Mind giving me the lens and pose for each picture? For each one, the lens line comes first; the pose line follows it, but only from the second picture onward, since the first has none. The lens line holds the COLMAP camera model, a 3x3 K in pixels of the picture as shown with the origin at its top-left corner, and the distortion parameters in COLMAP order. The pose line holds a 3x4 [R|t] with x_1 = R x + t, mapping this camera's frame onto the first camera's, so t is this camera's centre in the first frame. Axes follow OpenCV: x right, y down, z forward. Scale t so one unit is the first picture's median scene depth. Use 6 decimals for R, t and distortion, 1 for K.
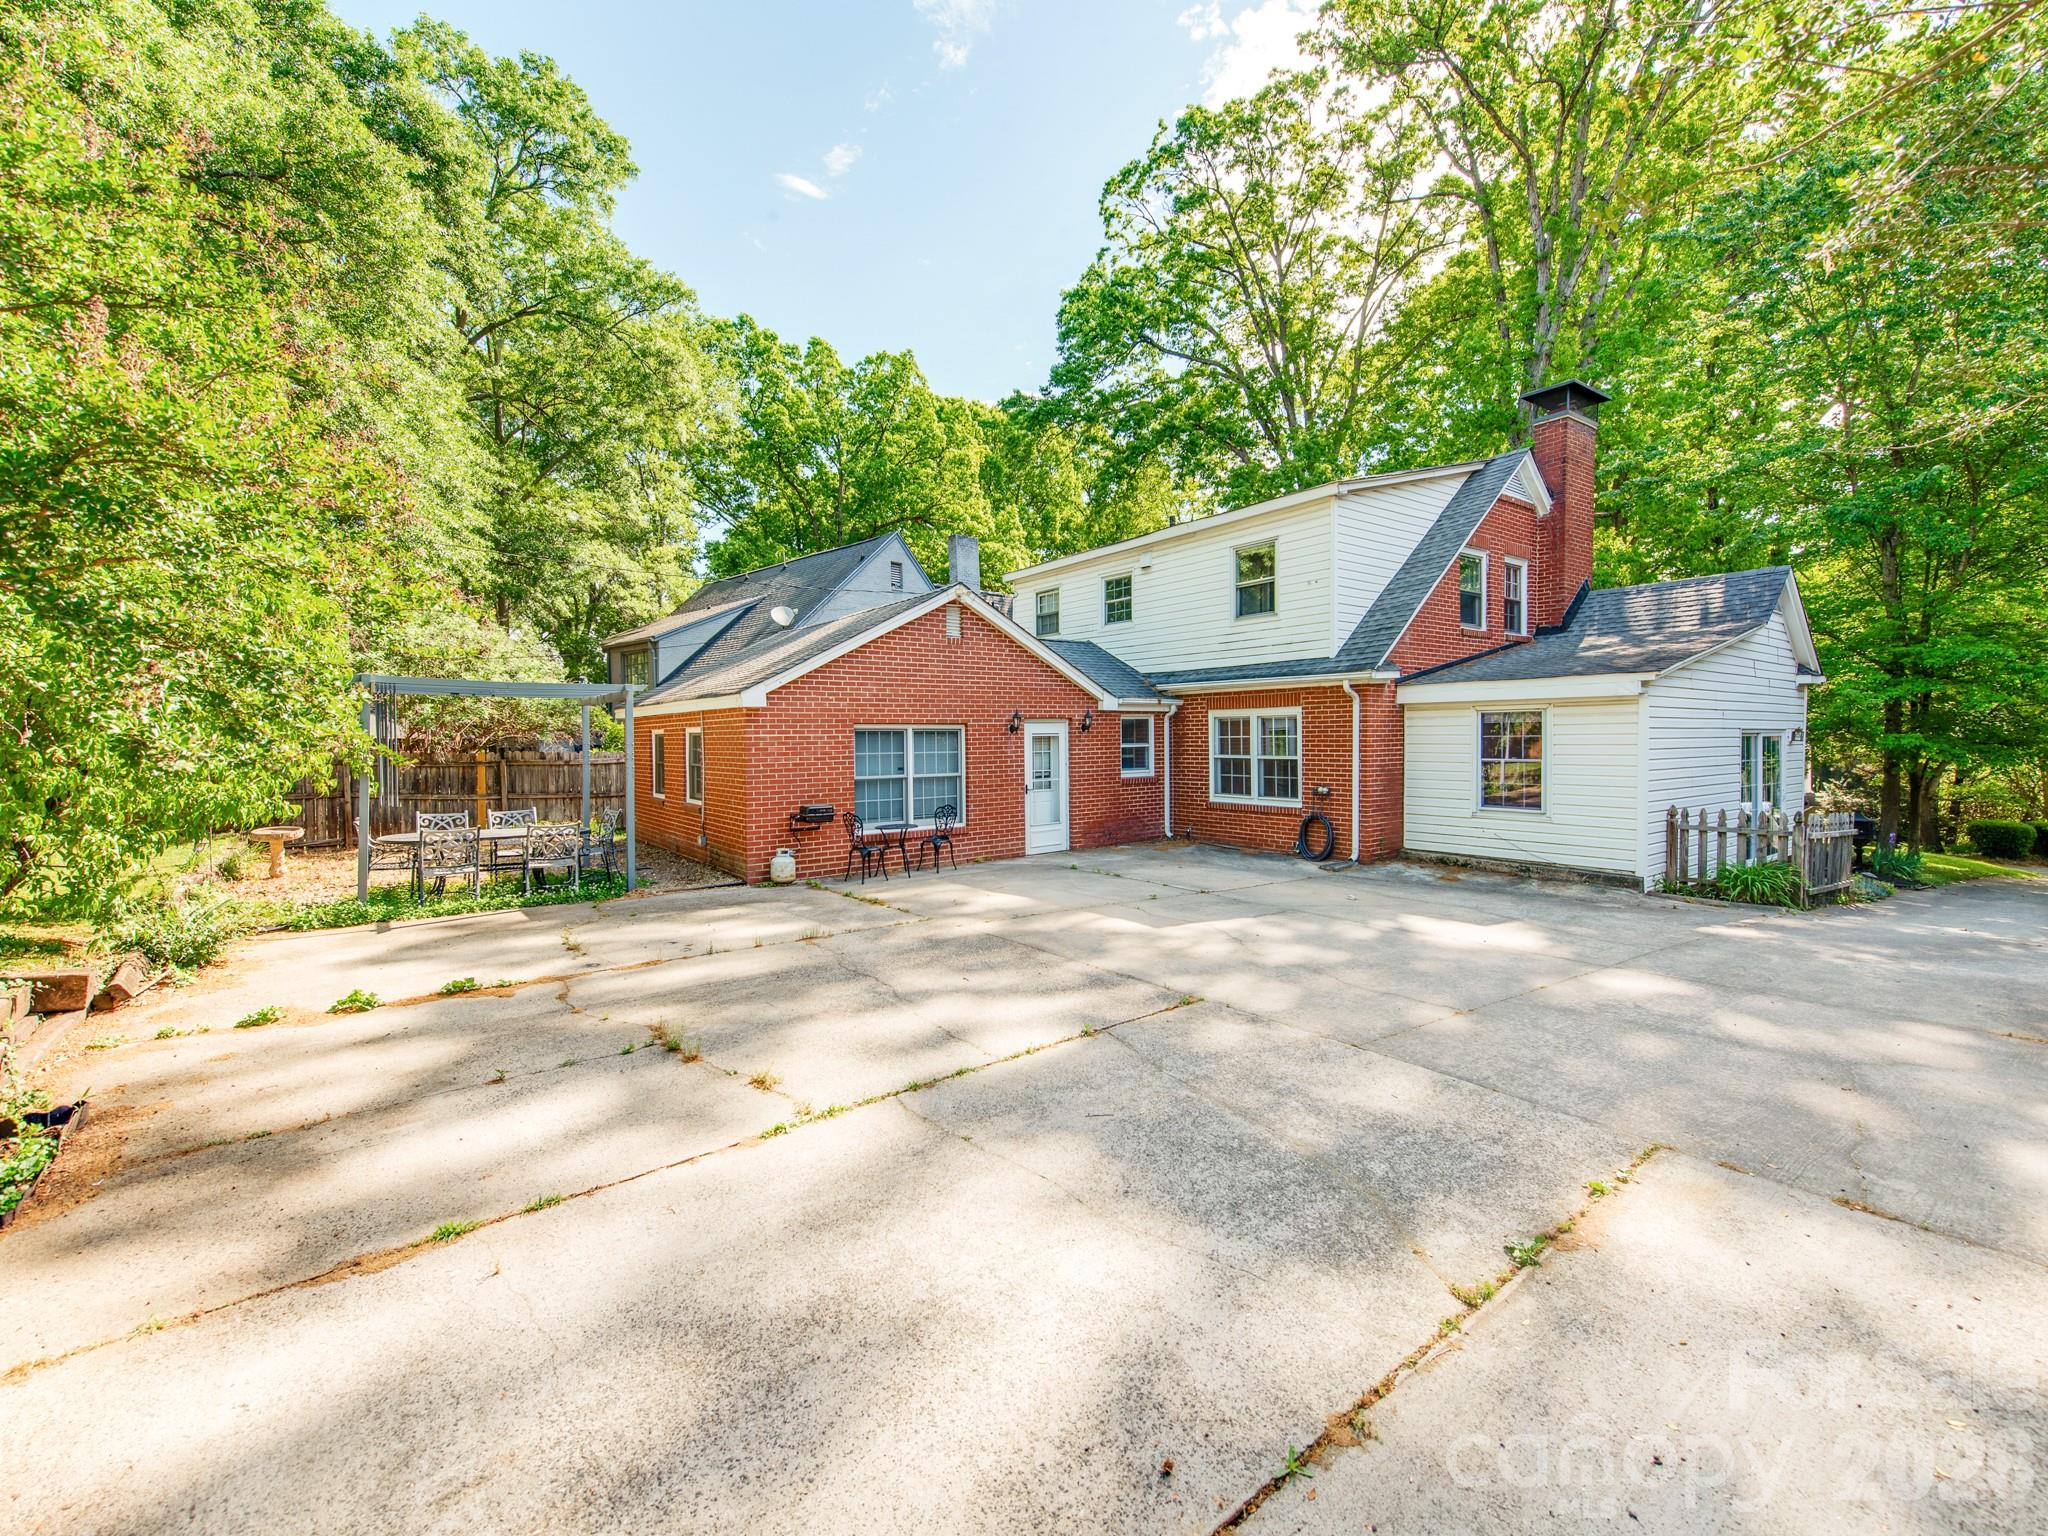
lens RADIAL K [[810.1, 0, 1034.0], [0, 810.1, 741.3], [0, 0, 1]] dist [0.000952, 0.000006]
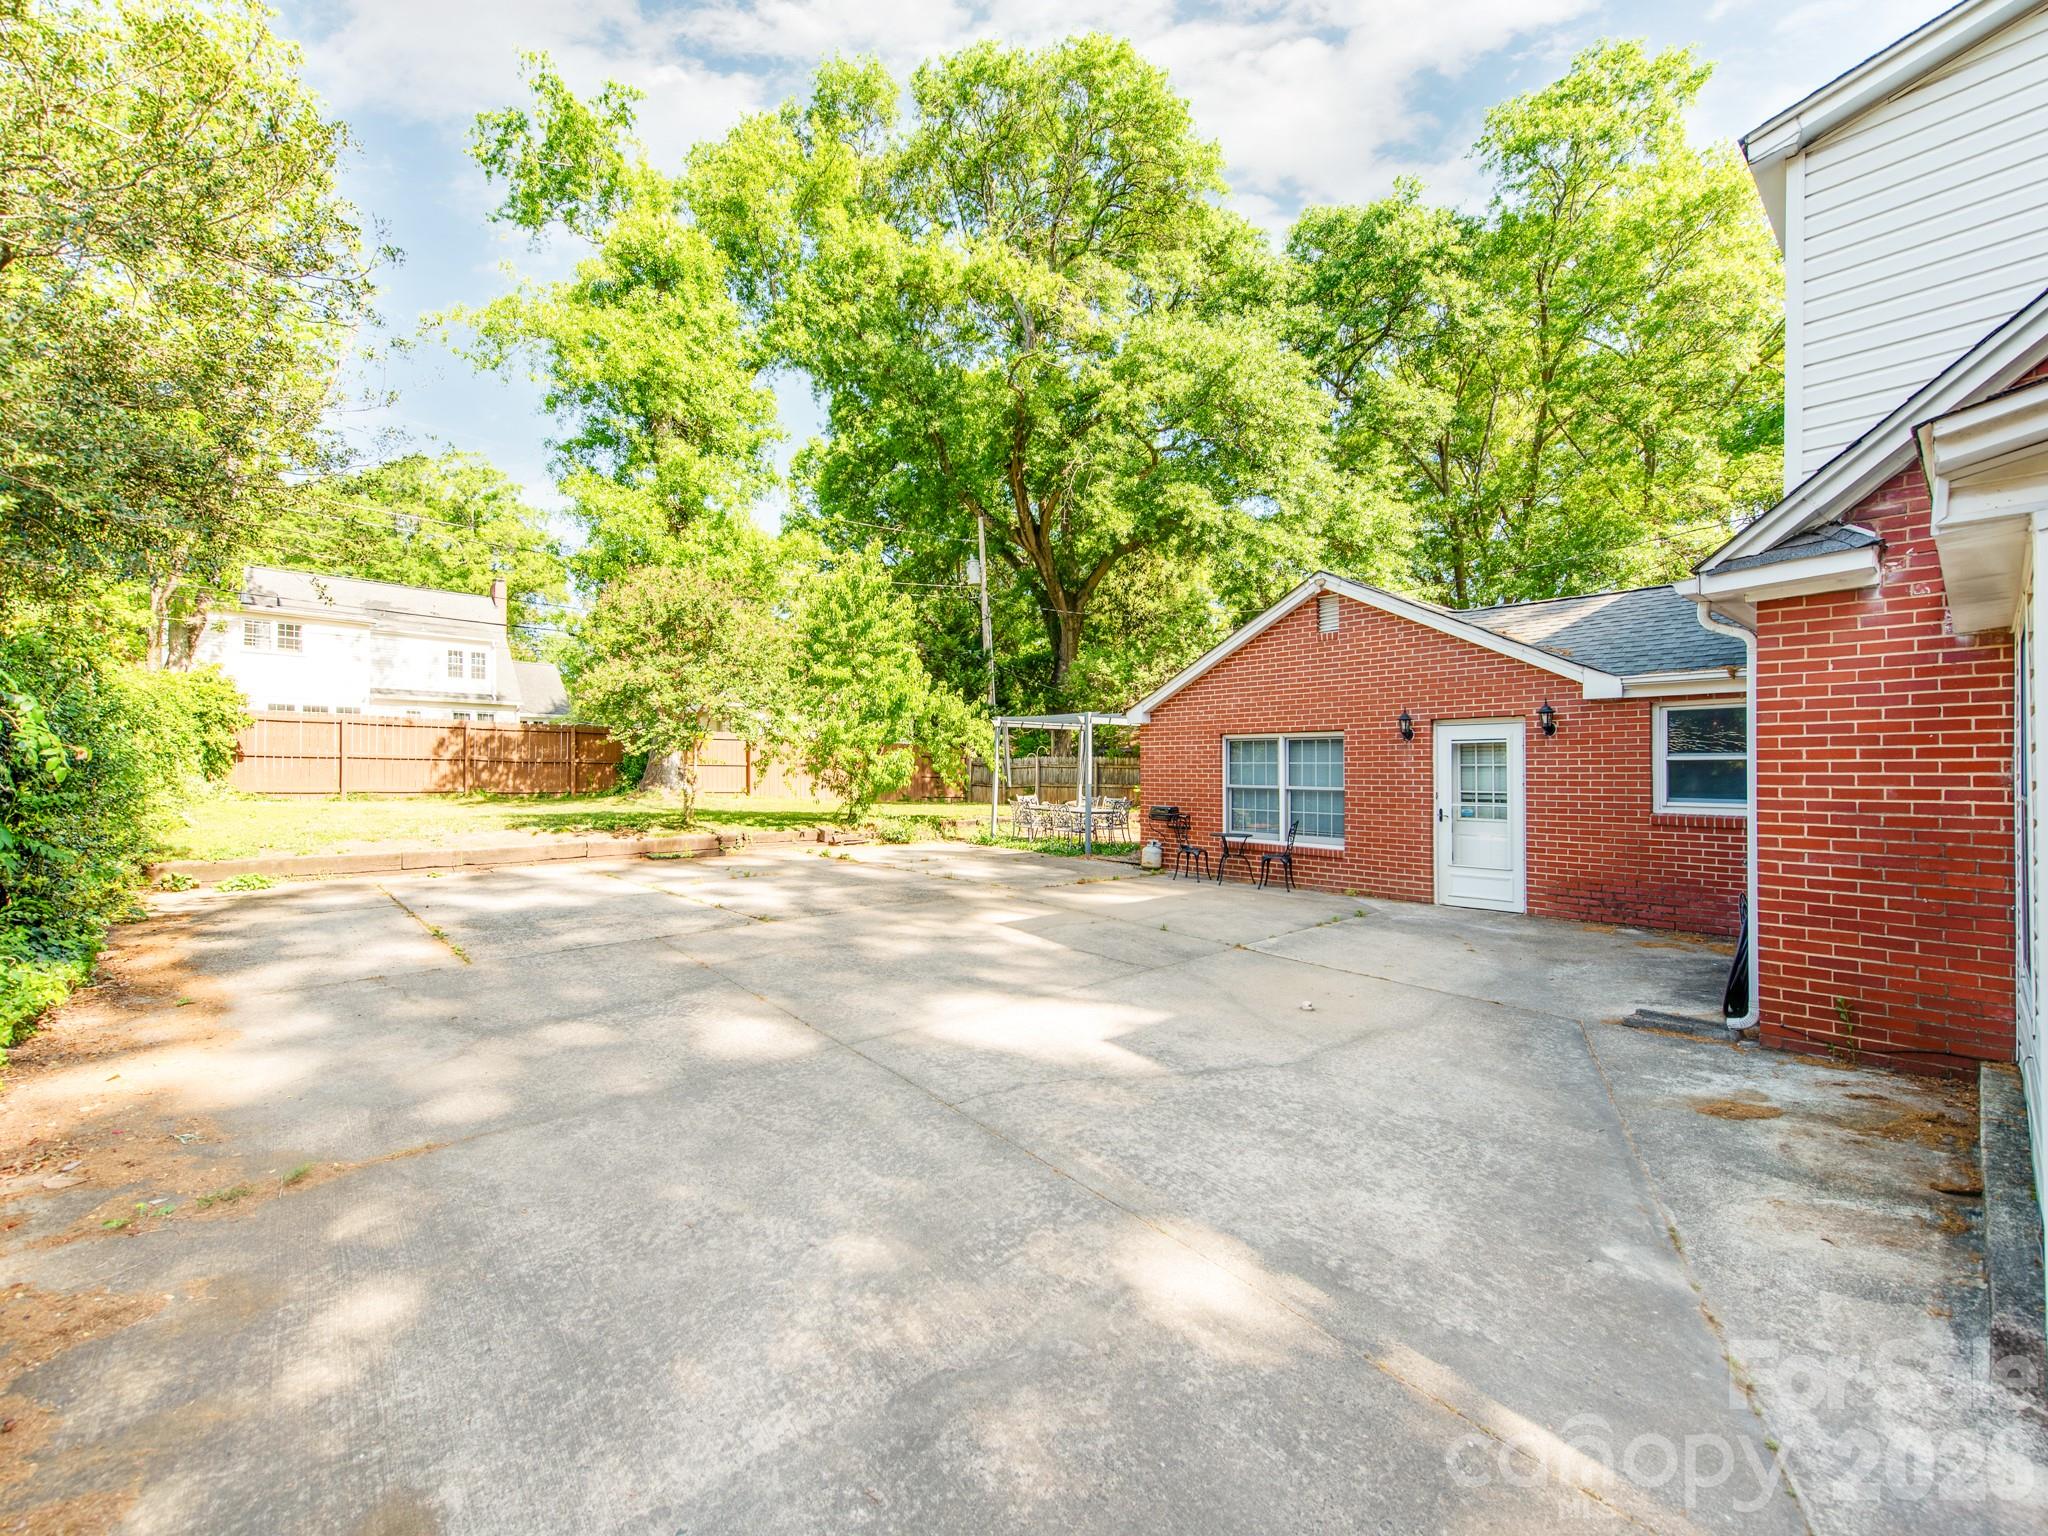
lens RADIAL K [[865.5, 0, 1024.3], [0, 865.5, 749.5], [0, 0, 1]] dist [-0.001113, 0.000214]
pose [[0.070402, -0.011140, -0.997456, 0.800245], [-0.005271, 0.999920, -0.011539, 0.011242], [0.997505, 0.006070, 0.070338, 0.594052]]
